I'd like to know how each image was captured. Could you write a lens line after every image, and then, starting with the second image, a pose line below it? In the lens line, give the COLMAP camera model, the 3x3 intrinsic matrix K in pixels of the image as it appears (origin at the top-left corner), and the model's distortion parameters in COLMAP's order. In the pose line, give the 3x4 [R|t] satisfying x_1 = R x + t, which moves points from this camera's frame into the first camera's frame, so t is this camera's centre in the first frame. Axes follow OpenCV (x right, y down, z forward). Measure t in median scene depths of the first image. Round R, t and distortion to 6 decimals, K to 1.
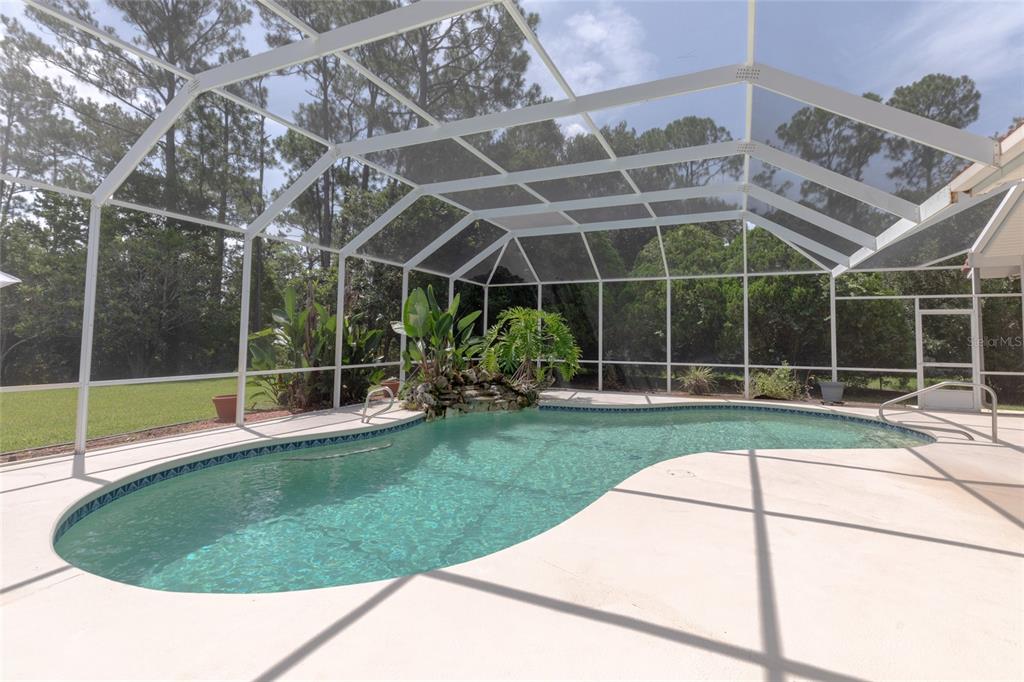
lens RADIAL K [[483.3, 0, 514.2], [0, 483.3, 314.6], [0, 0, 1]] dist [0.002285, -0.001407]
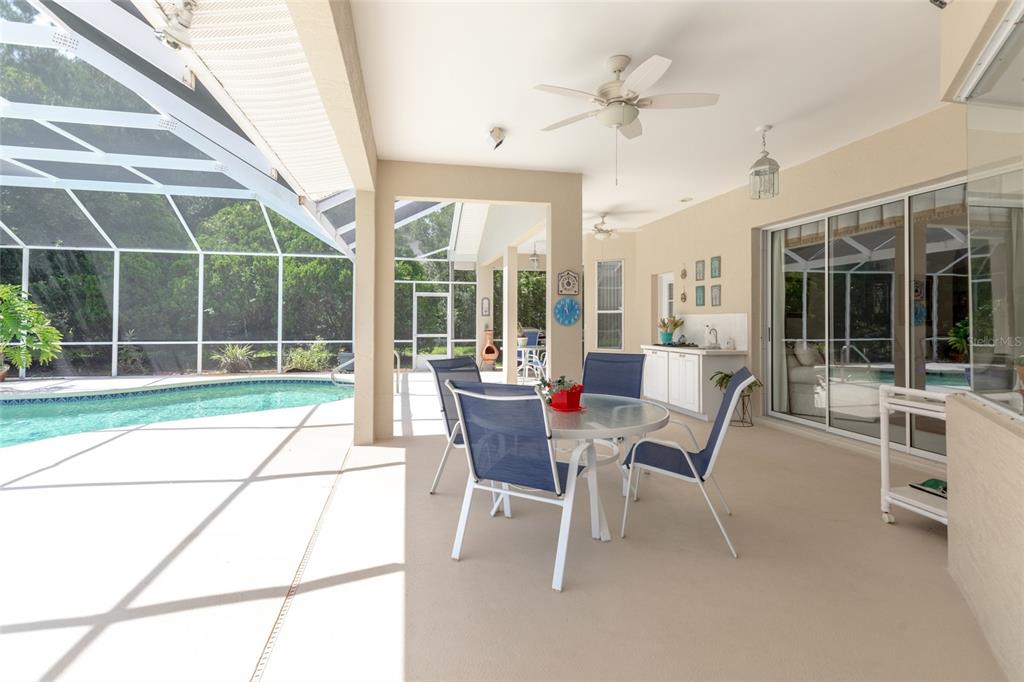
lens RADIAL K [[483.3, 0, 519.4], [0, 483.3, 311.9], [0, 0, 1]] dist [0.002285, -0.001407]
pose [[0.801307, 0.001150, 0.598252, 0.262790], [-0.024243, 0.999239, 0.030550, -0.003301], [-0.597762, -0.038983, 0.800725, -0.143994]]
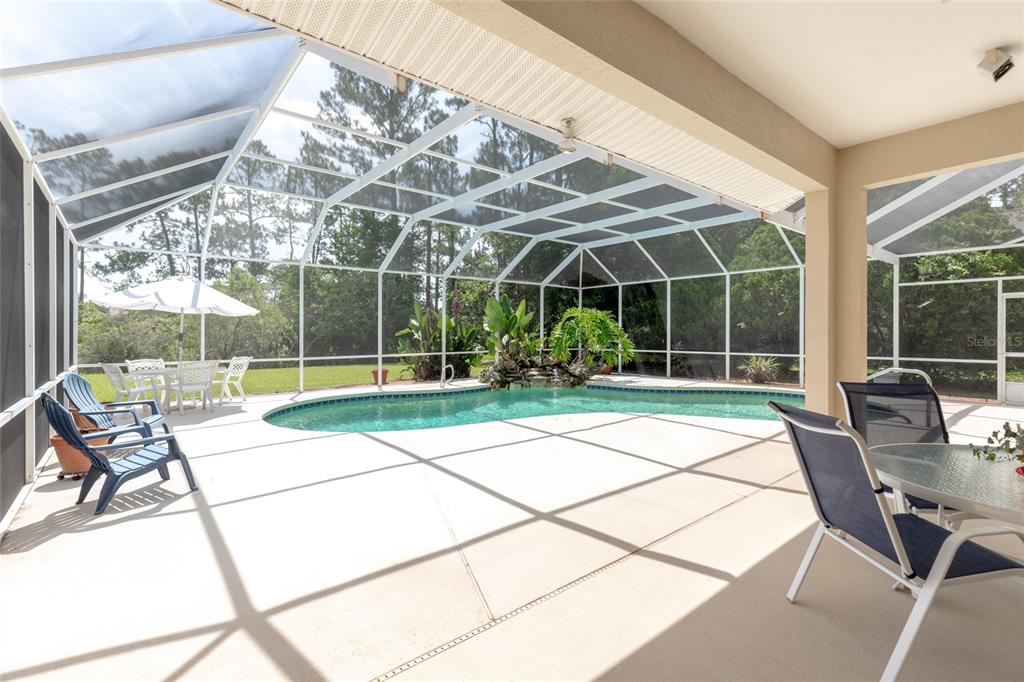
lens RADIAL K [[483.3, 0, 497.8], [0, 483.3, 333.0], [0, 0, 1]] dist [0.002285, -0.001407]
pose [[0.881165, -0.014070, -0.472599, 0.392159], [0.037523, 0.998485, 0.040237, -0.006617], [0.471317, -0.053189, 0.880359, -0.192522]]
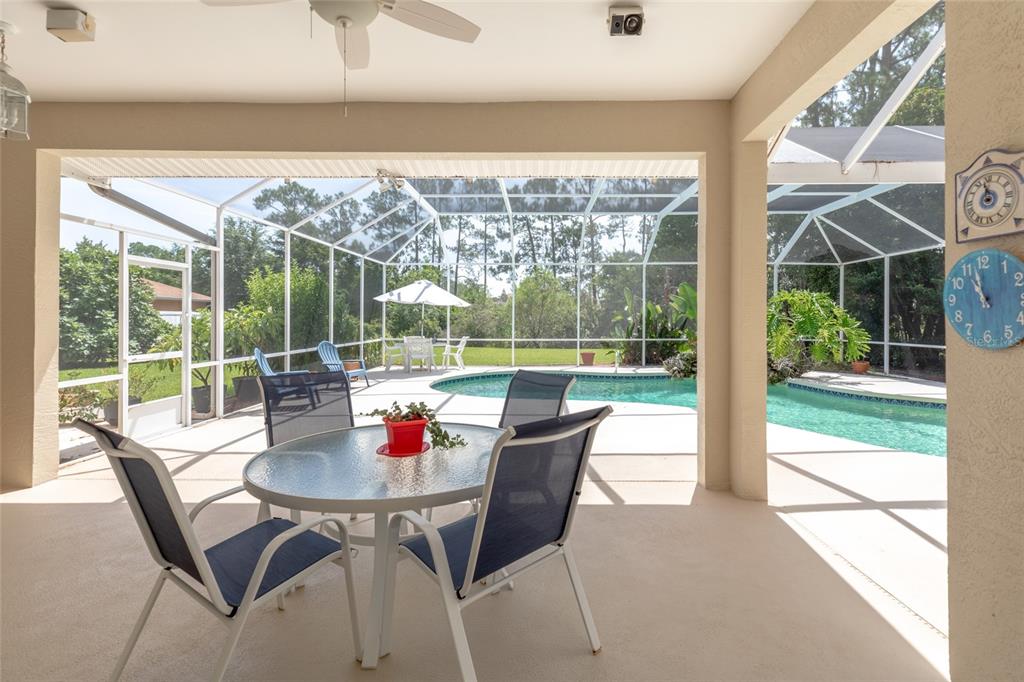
lens RADIAL K [[483.3, 0, 517.0], [0, 483.3, 321.9], [0, 0, 1]] dist [0.002285, -0.001407]
pose [[0.347921, -0.005747, -0.937506, 0.735864], [0.051903, 0.998566, 0.013141, 0.009266], [0.936086, -0.053232, 0.347720, 0.073831]]
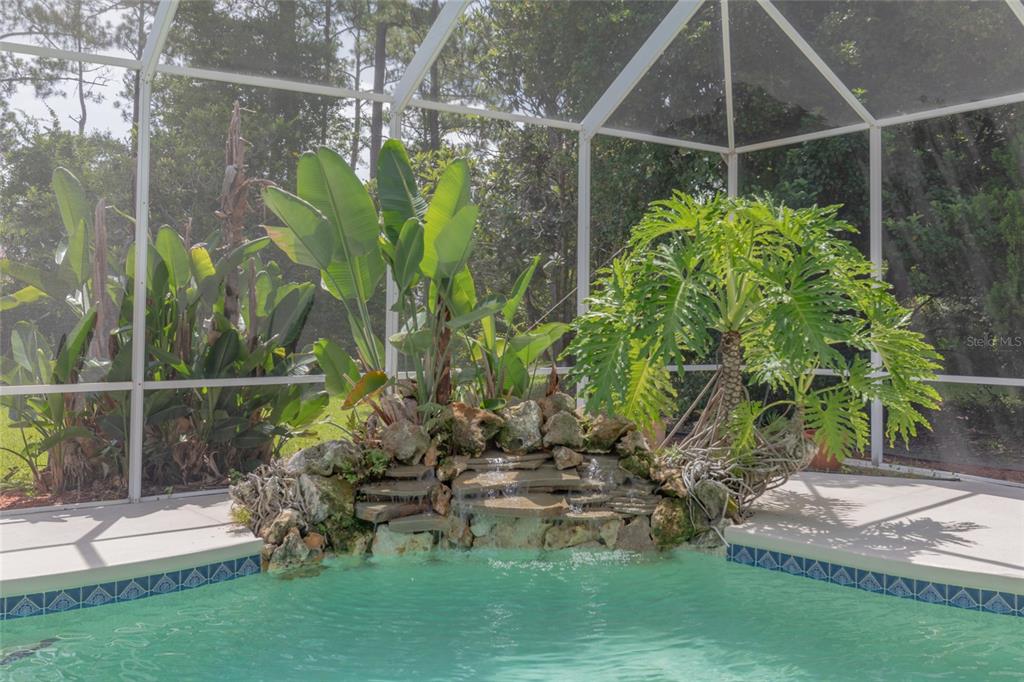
lens RADIAL K [[980.5, 0, 583.8], [0, 980.5, 265.5], [0, 0, 1]] dist [-0.001115, 0.000000]
pose [[0.865132, -0.034238, -0.500373, 0.232987], [0.032256, 0.999400, -0.012615, 0.030543], [0.500505, -0.005226, 0.865718, 0.419634]]
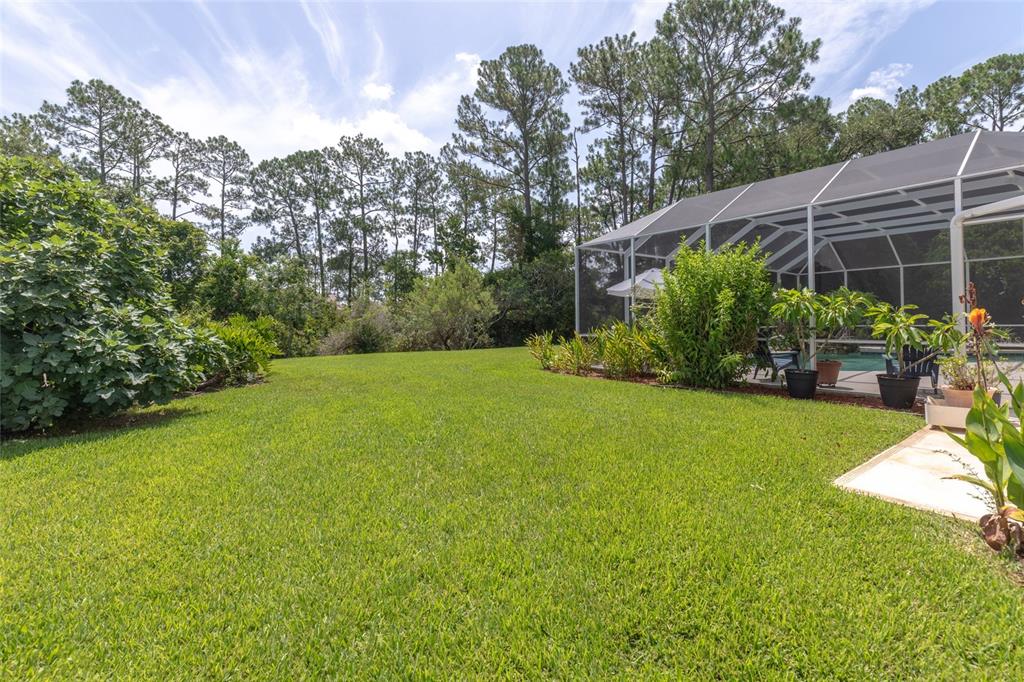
lens RADIAL K [[483.3, 0, 501.0], [0, 483.3, 321.2], [0, 0, 1]] dist [0.002285, -0.001407]
pose [[0.896015, -0.027757, -0.443156, -0.260792], [0.053777, 0.997481, 0.046255, -0.042685], [0.440756, -0.065276, 0.895250, -0.812864]]
